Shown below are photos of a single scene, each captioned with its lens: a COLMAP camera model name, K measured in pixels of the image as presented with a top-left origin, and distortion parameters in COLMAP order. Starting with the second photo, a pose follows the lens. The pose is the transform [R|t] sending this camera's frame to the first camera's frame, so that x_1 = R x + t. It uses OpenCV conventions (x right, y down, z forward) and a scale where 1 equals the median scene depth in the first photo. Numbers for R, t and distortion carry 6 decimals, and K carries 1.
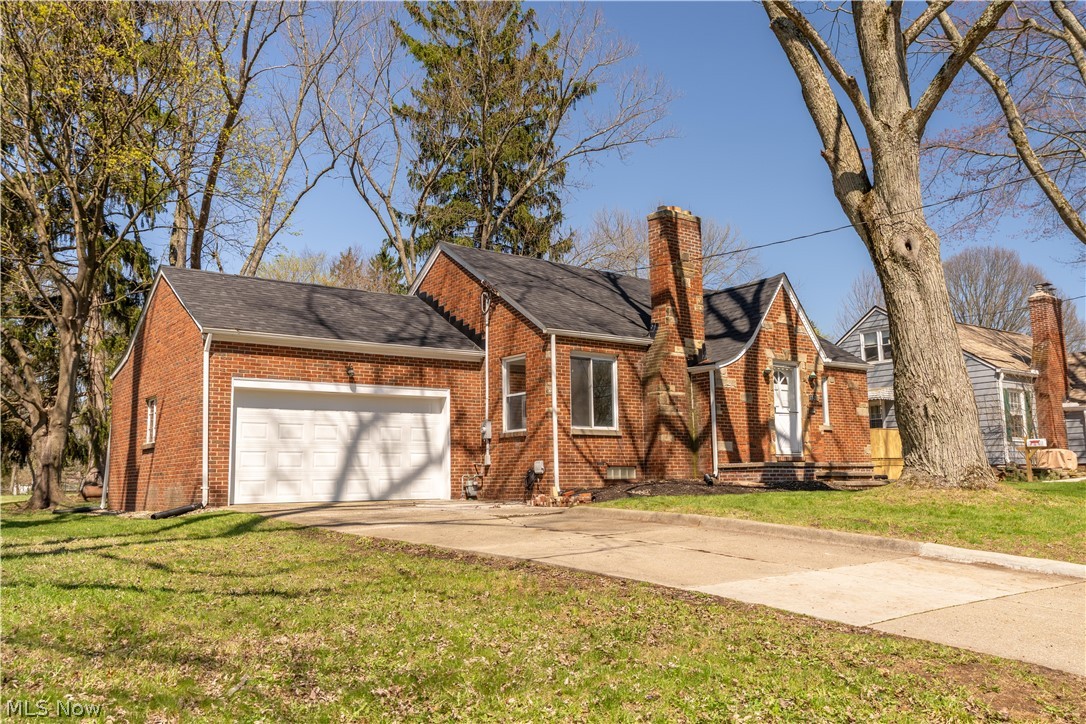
lens RADIAL K [[907.8, 0, 543.2], [0, 907.8, 359.4], [0, 0, 1]] dist [0.006477, 0.000886]
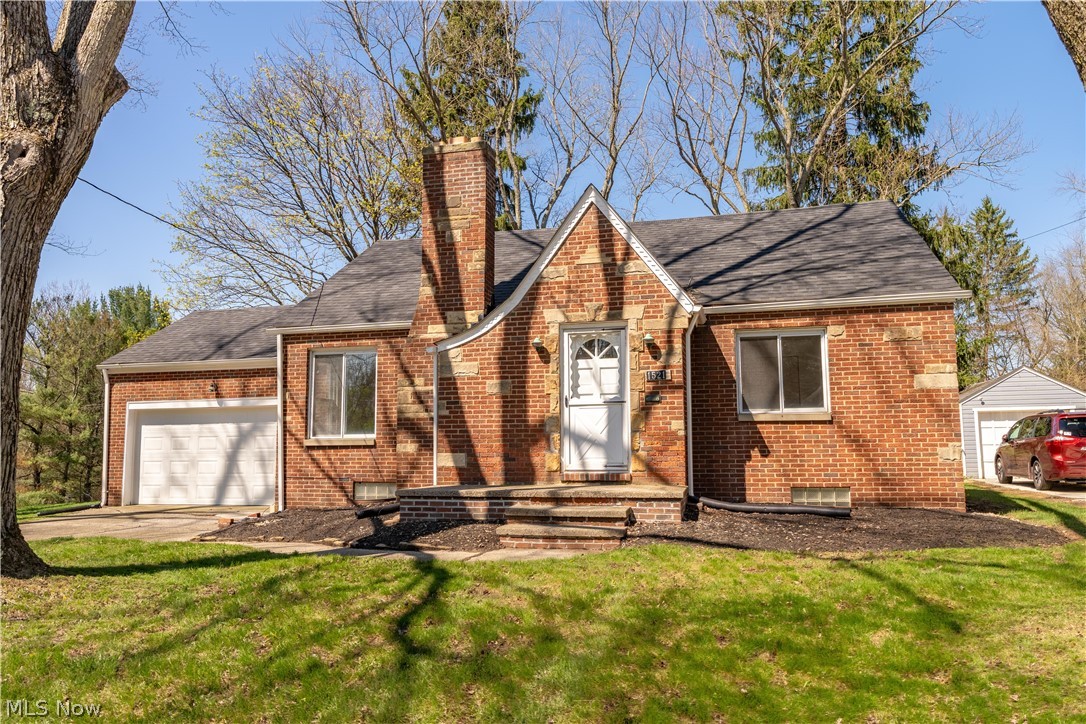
lens RADIAL K [[744.2, 0, 543.5], [0, 744.2, 366.5], [0, 0, 1]] dist [-0.010686, 0.000057]
pose [[0.636658, -0.076590, -0.767333, 0.680181], [0.103935, 0.994499, -0.013030, 0.037706], [0.764110, -0.071457, 0.641116, 0.676399]]
